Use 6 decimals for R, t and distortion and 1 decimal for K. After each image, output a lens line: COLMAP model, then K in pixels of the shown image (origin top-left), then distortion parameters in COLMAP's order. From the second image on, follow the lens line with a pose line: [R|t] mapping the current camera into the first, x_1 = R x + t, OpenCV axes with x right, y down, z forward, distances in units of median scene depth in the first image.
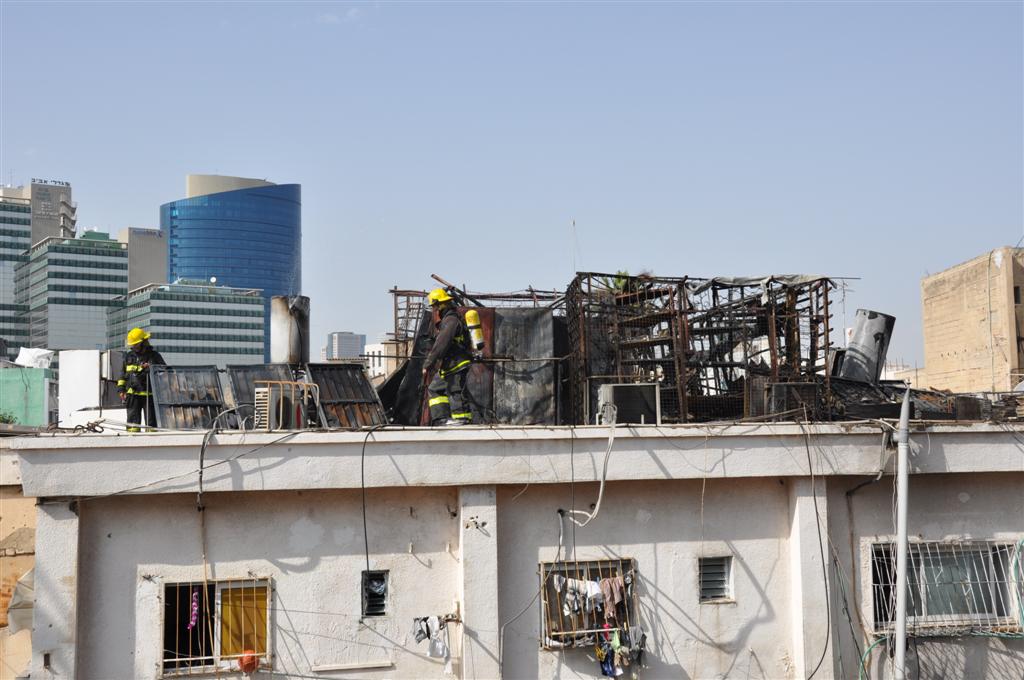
lens RADIAL K [[1228.5, 0, 511.3], [0, 1228.5, 350.1], [0, 0, 1]] dist [0.077491, 0.000000]
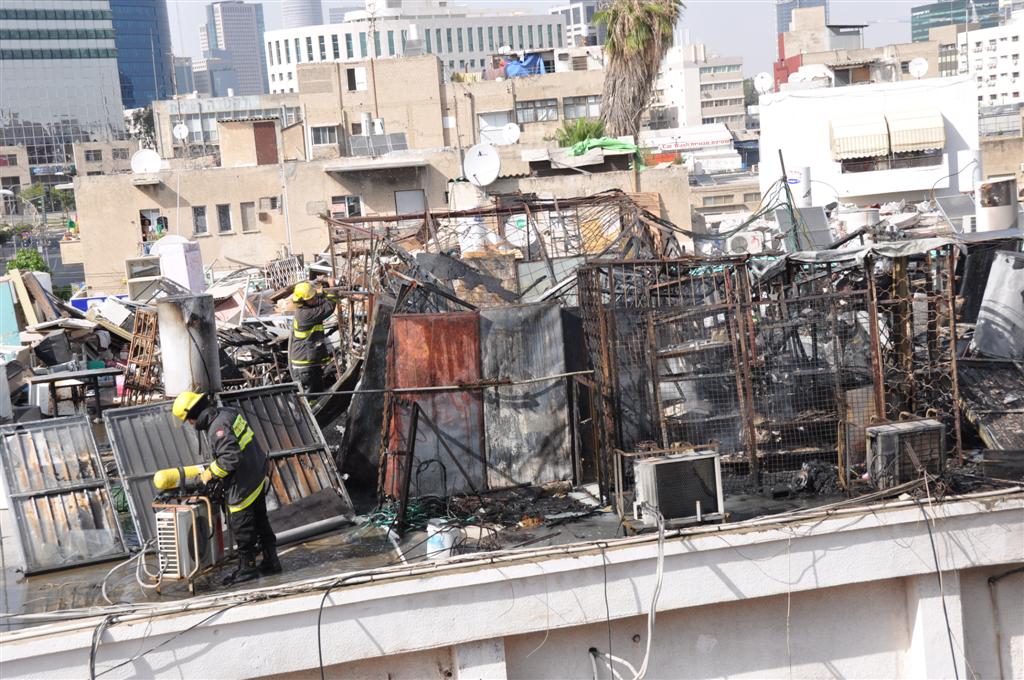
lens RADIAL K [[1723.1, 0, 505.6], [0, 1723.1, 348.1], [0, 0, 1]] dist [0.353206, 0.000000]
pose [[0.998000, -0.062995, 0.005160, -0.004873], [0.060622, 0.977101, 0.203956, -0.225761], [-0.017890, -0.203236, 0.978966, 0.022024]]
